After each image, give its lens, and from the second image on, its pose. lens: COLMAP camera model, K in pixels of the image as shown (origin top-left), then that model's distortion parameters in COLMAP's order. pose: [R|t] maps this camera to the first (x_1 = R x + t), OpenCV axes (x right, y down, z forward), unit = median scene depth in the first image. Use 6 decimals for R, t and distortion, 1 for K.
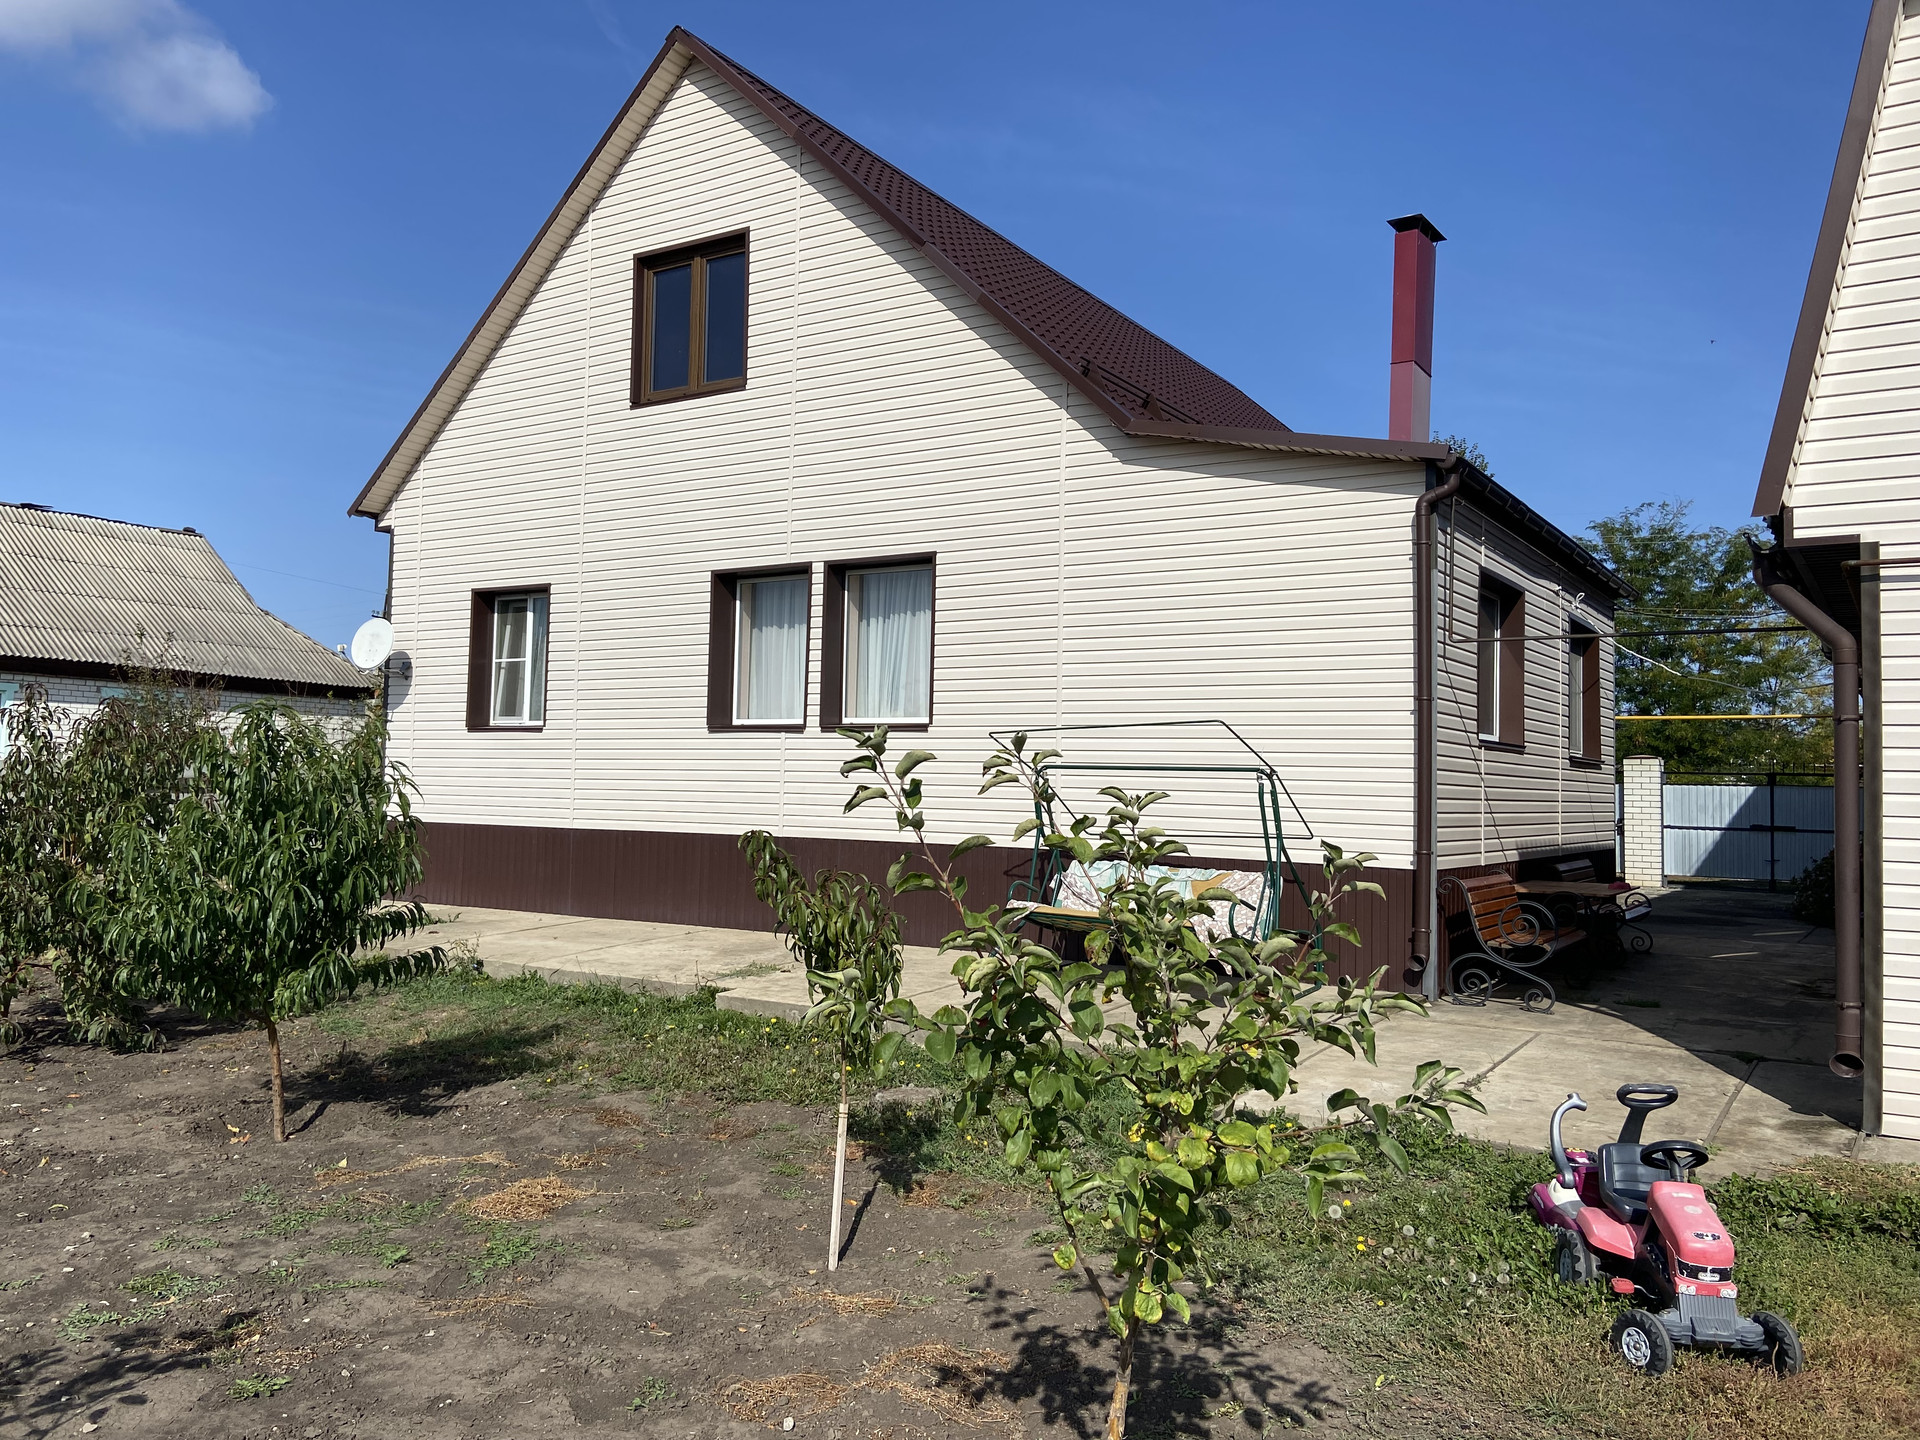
lens RADIAL K [[1442.8, 0, 959.5], [0, 1442.8, 711.5], [0, 0, 1]] dist [0.075750, -0.080197]
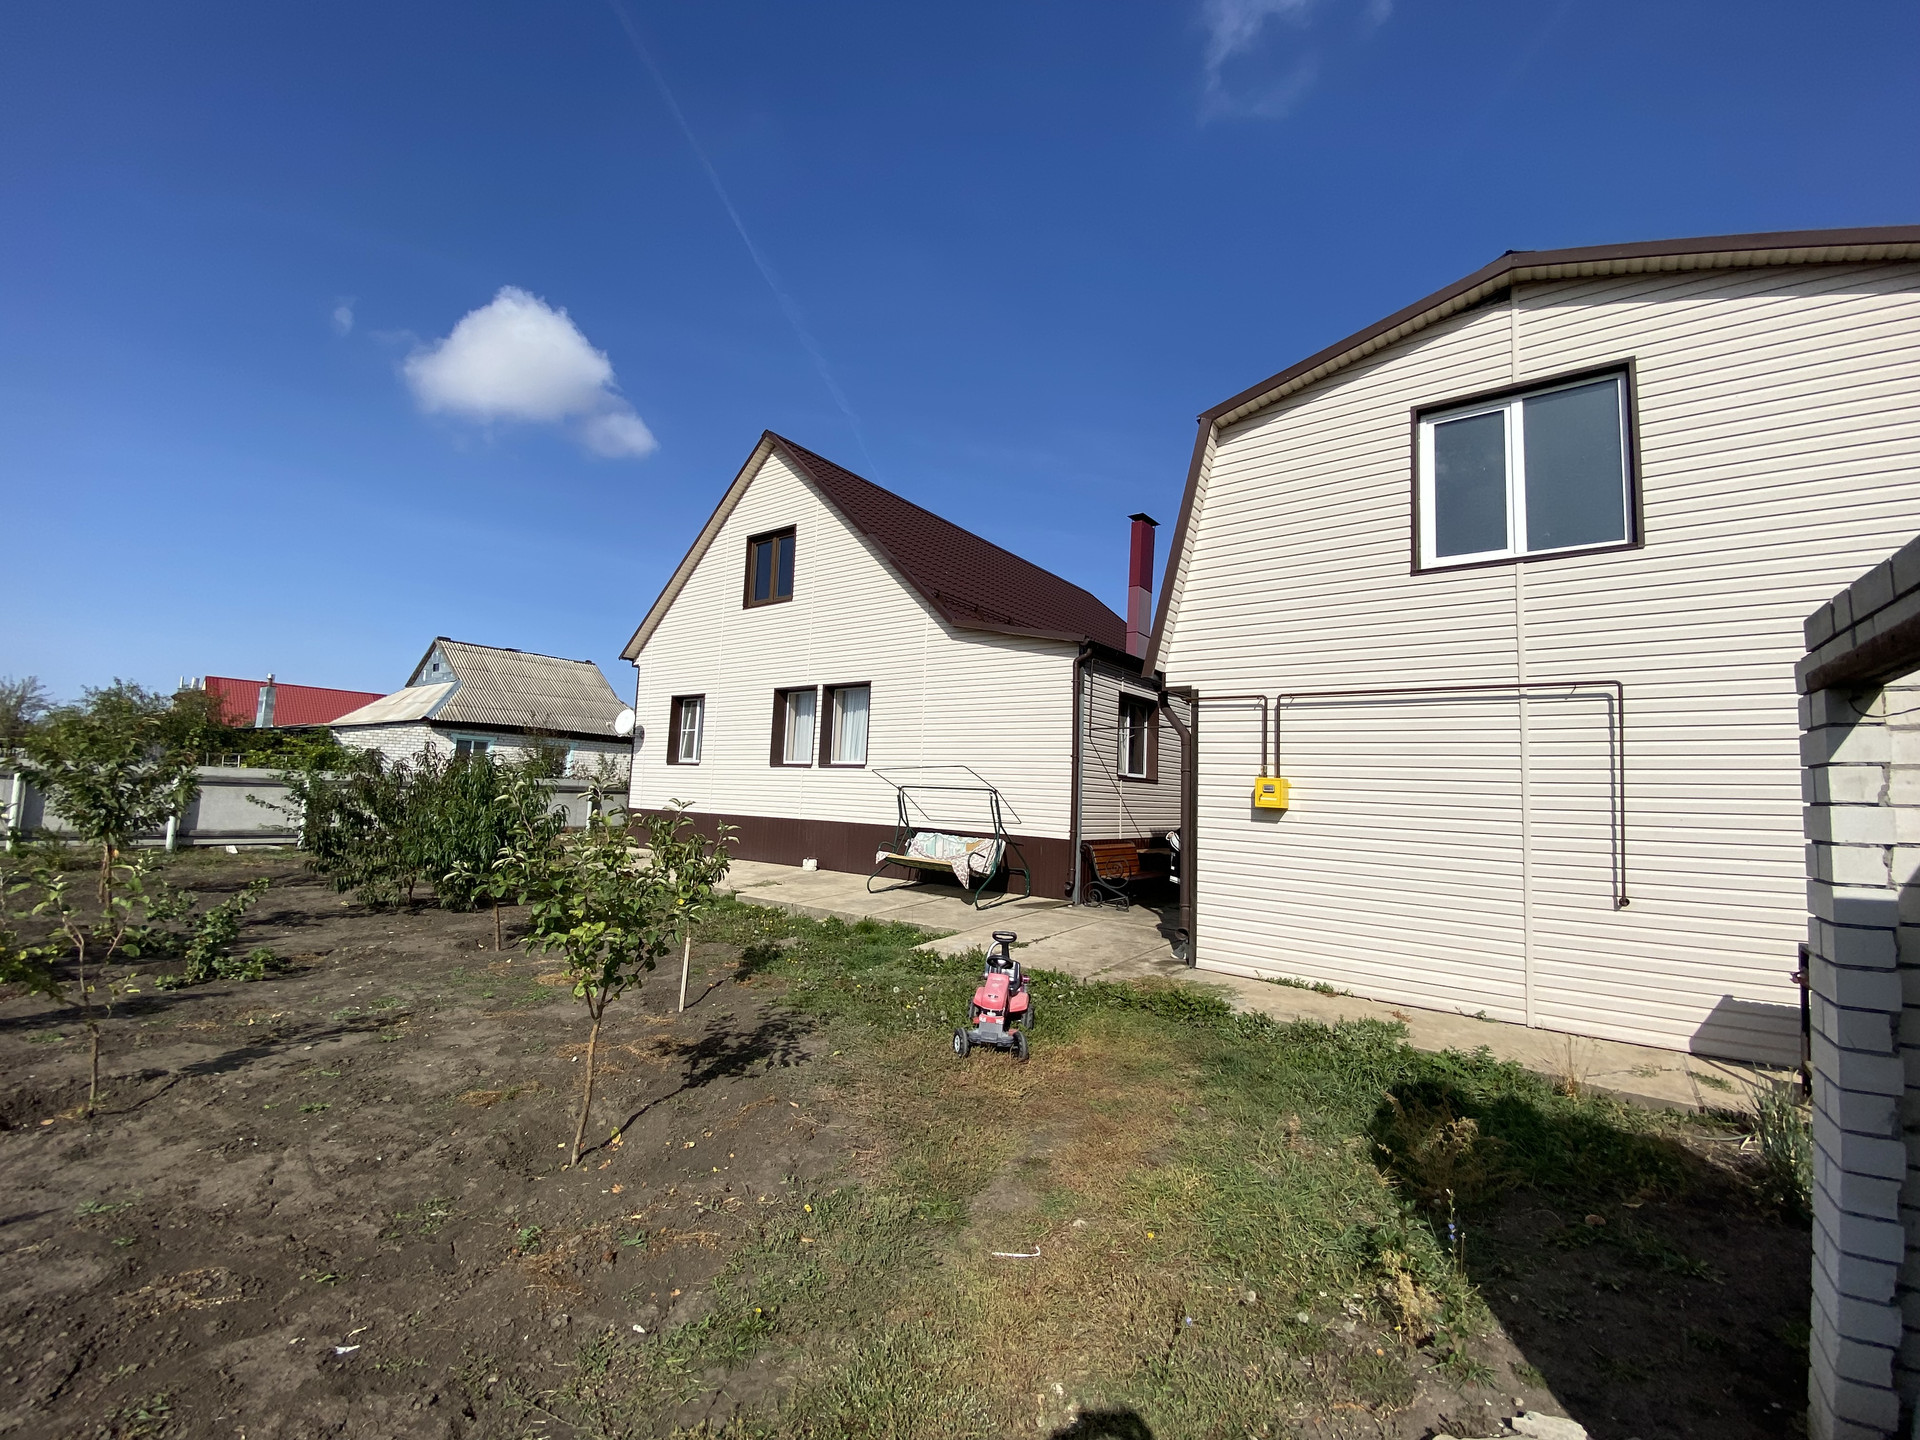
lens RADIAL K [[774.8, 0, 960.0], [0, 774.8, 720.0], [0, 0, 1]] dist [0.029785, -0.025733]
pose [[0.997403, 0.009810, -0.071351, 0.172433], [-0.013004, 0.998928, -0.044426, -0.006838], [0.070839, 0.045239, 0.996461, -0.076504]]
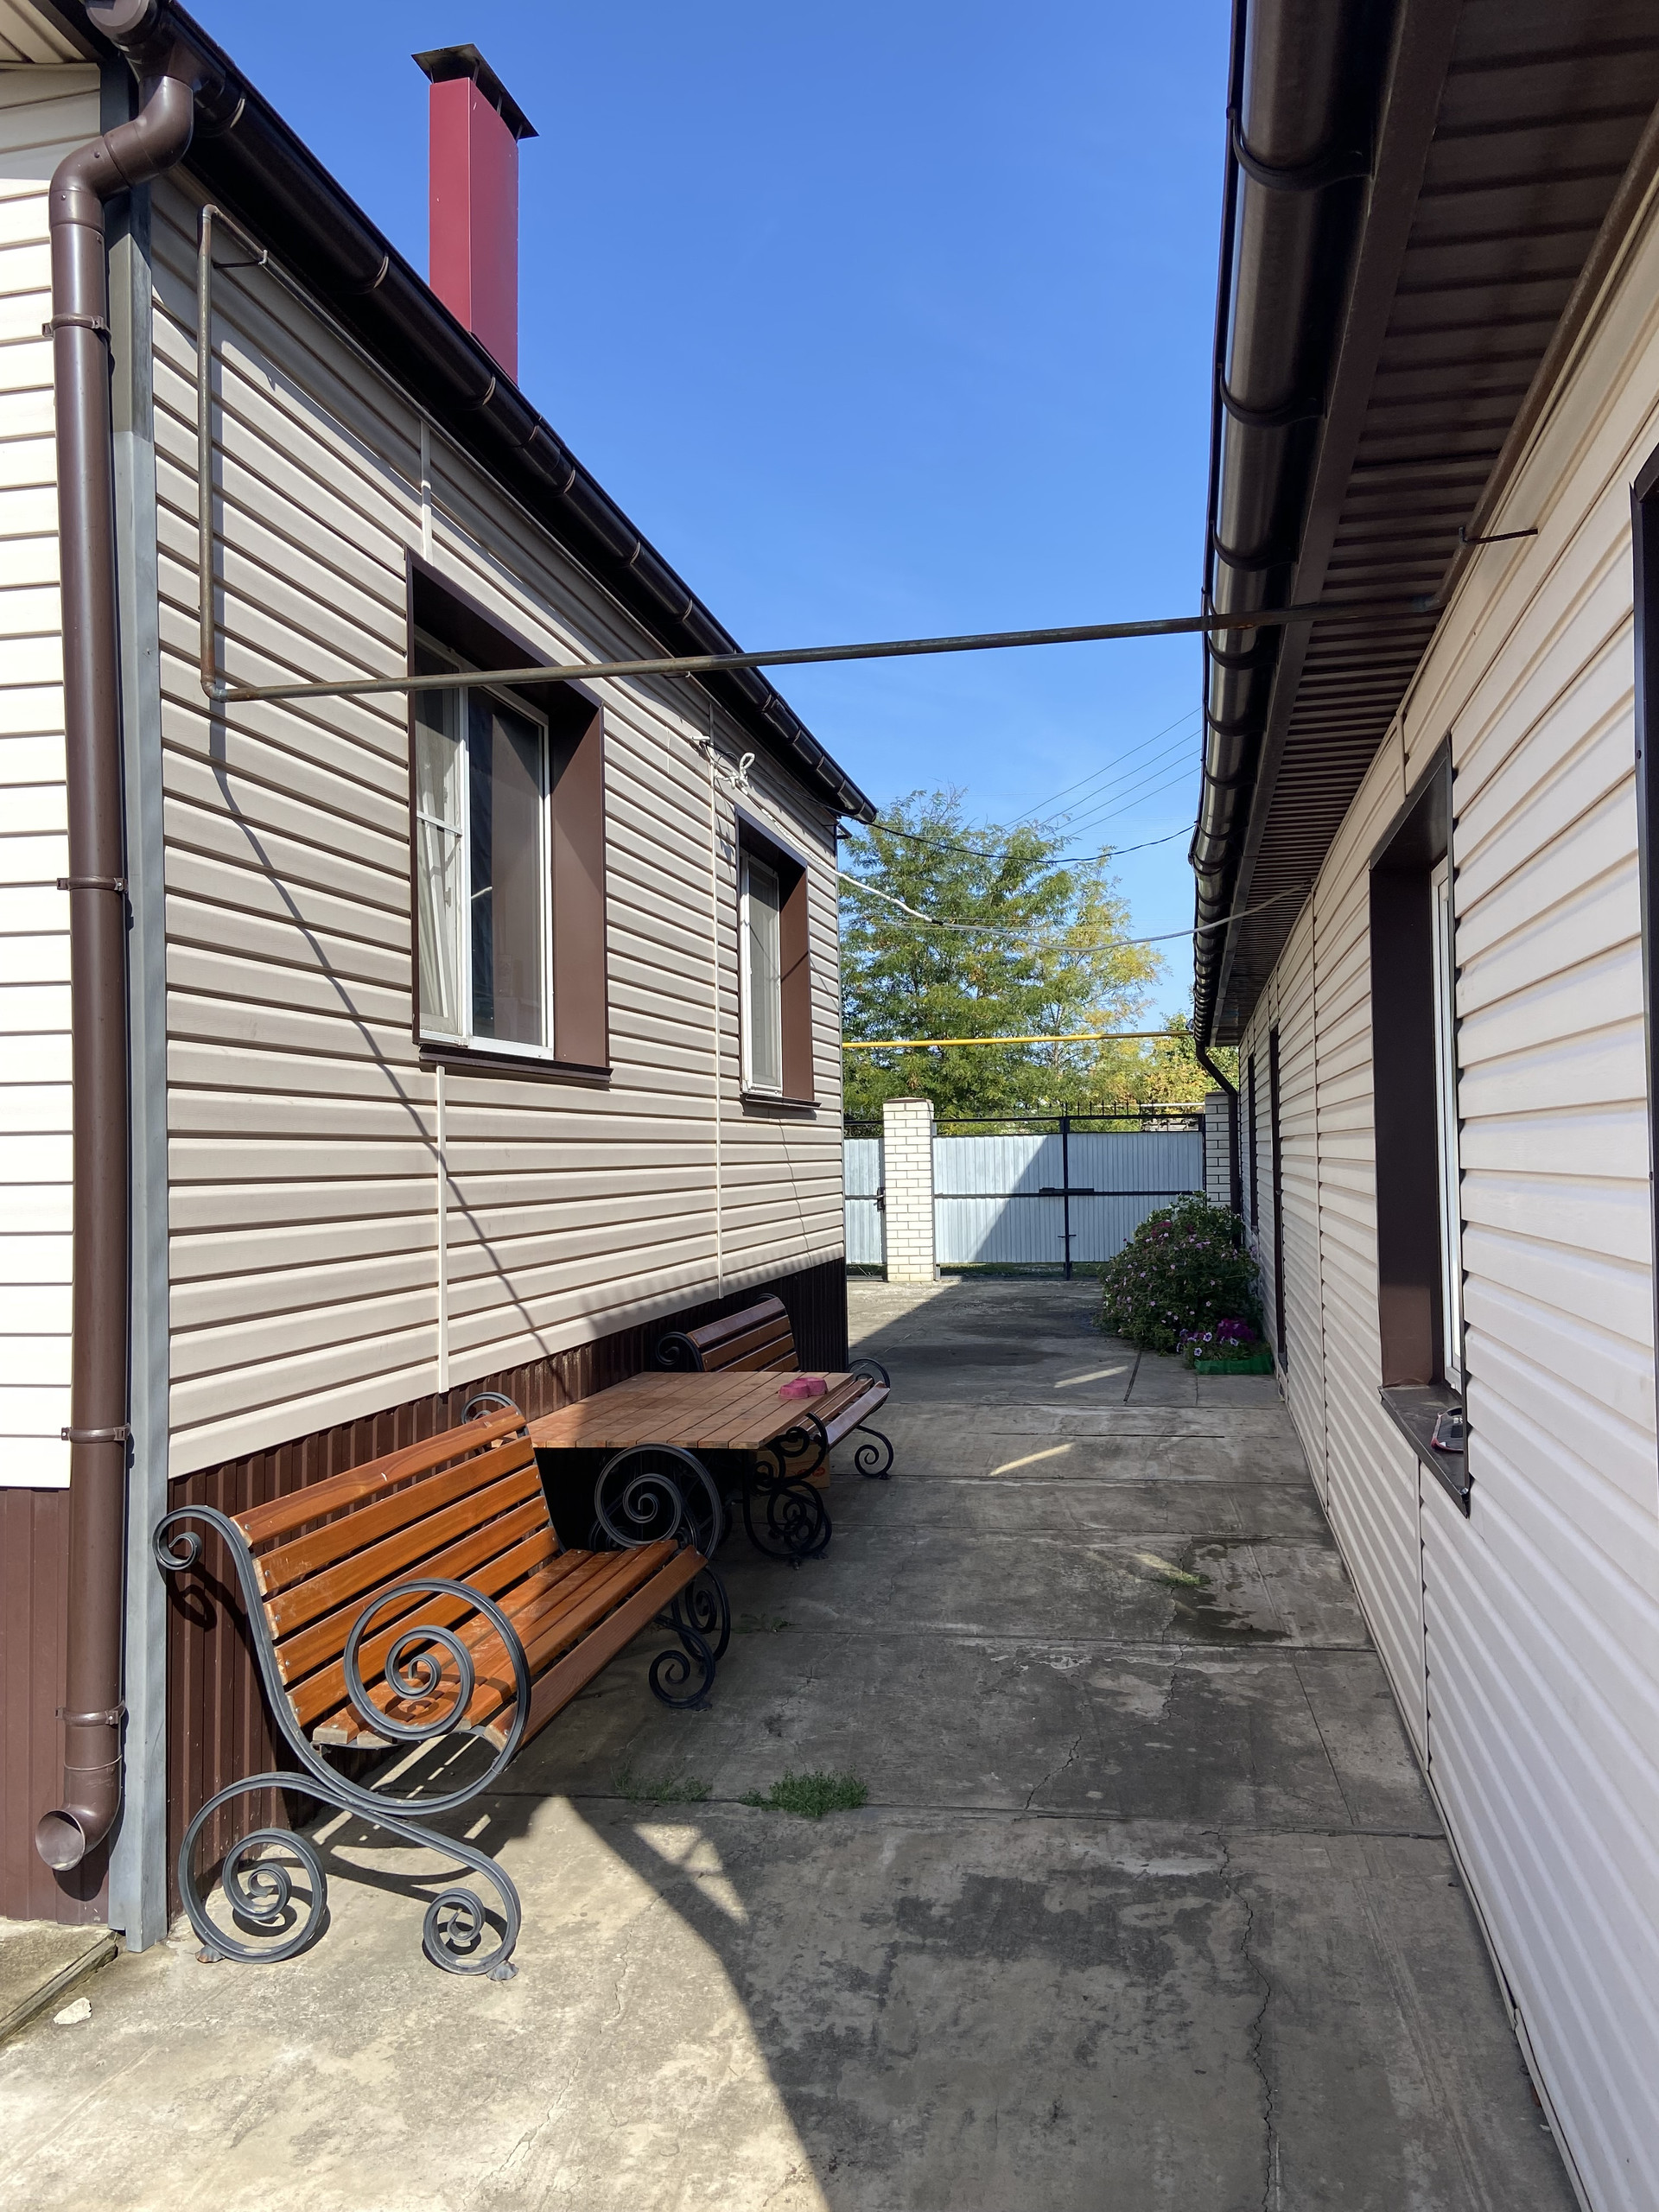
lens RADIAL K [[1649.4, 0, 866.3], [0, 1649.4, 1113.4], [0, 0, 1]] dist [0.074666, -0.000643]
pose [[0.921521, -0.029102, 0.387237, 0.241854], [0.017927, 0.999313, 0.032439, 0.020077], [-0.387915, -0.022951, 0.921410, 0.468465]]
